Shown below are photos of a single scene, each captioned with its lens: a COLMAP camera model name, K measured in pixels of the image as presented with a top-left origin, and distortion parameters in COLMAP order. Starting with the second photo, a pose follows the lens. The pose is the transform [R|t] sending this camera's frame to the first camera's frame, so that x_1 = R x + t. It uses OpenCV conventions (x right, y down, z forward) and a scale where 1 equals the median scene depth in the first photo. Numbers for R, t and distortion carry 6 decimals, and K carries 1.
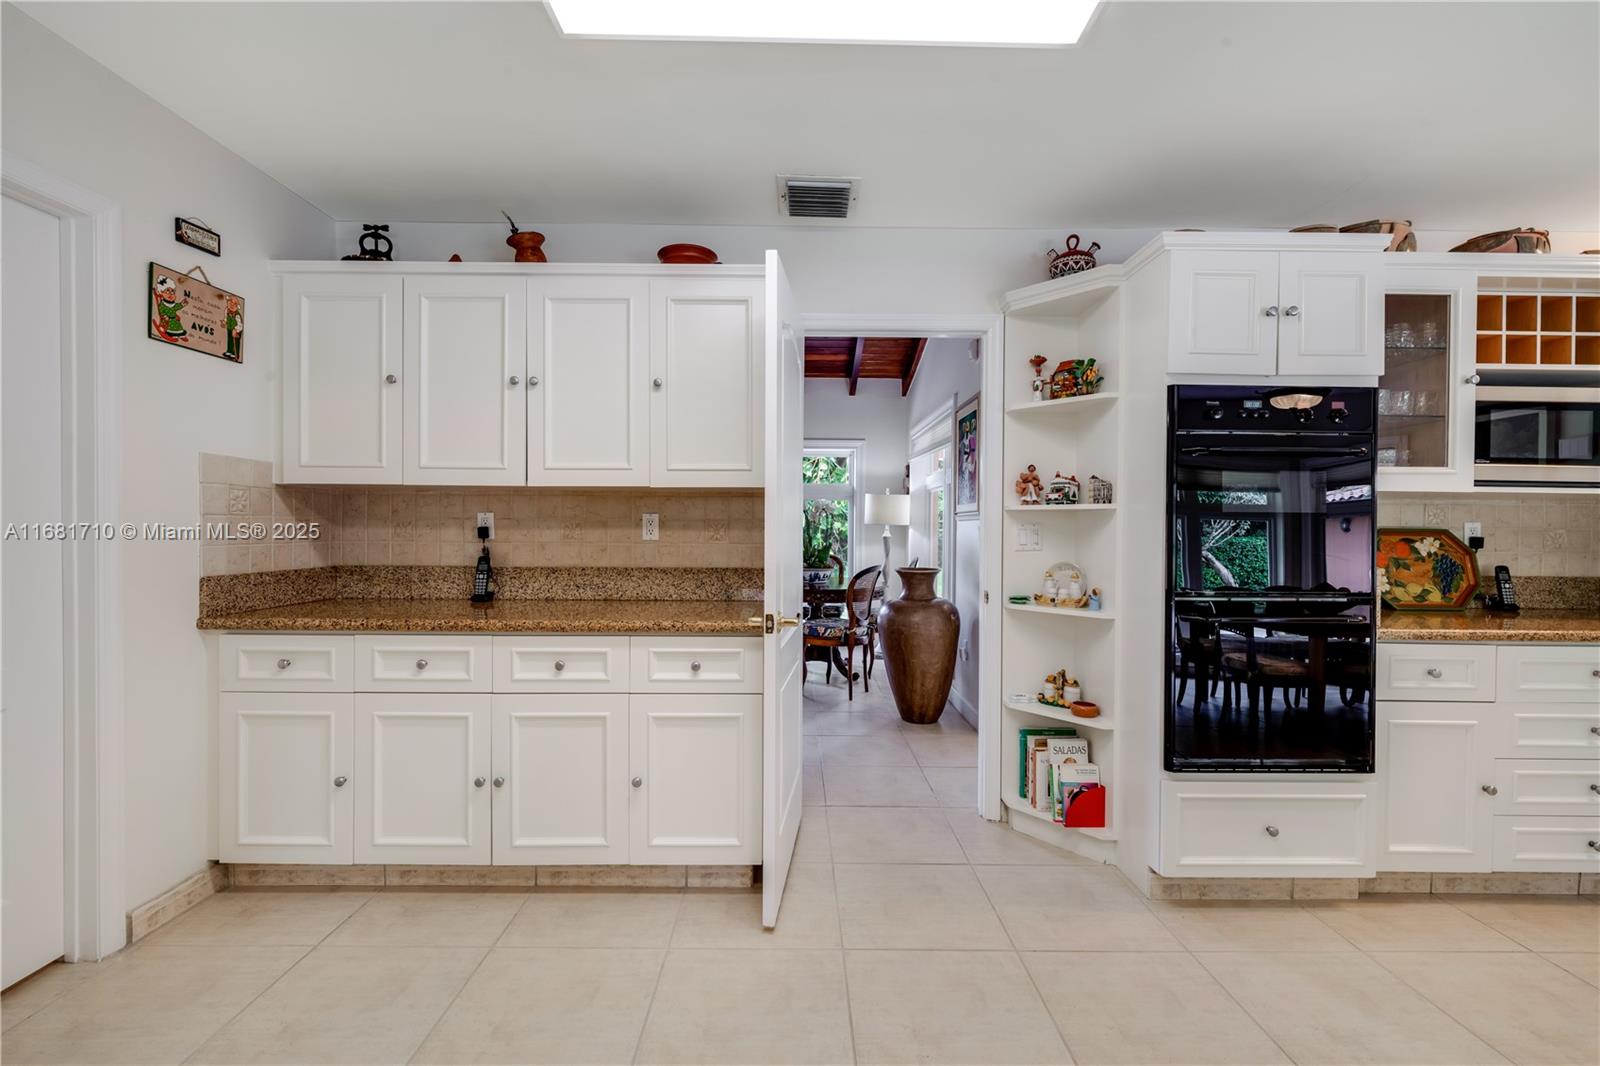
lens RADIAL K [[677.6, 0, 795.8], [0, 677.6, 532.5], [0, 0, 1]] dist [0.001446, 0.000807]
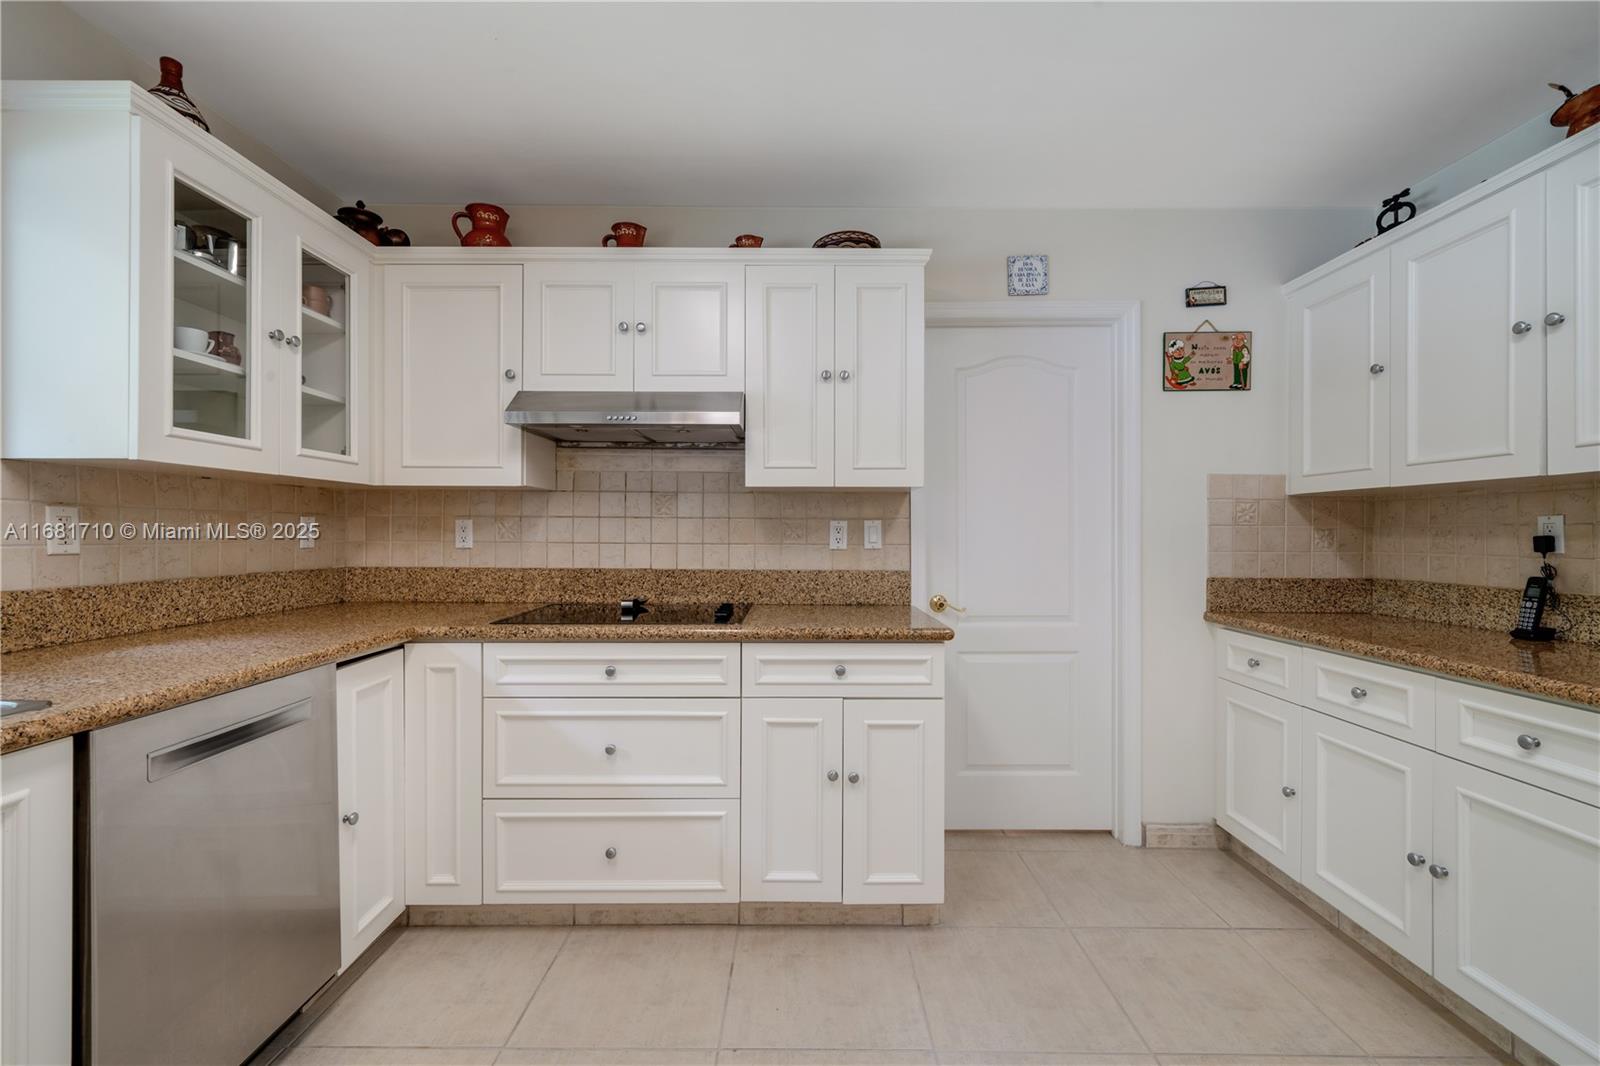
lens RADIAL K [[677.6, 0, 796.2], [0, 677.6, 531.2], [0, 0, 1]] dist [0.001446, 0.000807]
pose [[-0.004633, -0.008690, -0.999952, 0.315044], [-0.010368, 0.999909, -0.008642, 0.001446], [0.999936, 0.010328, -0.004723, 0.269412]]
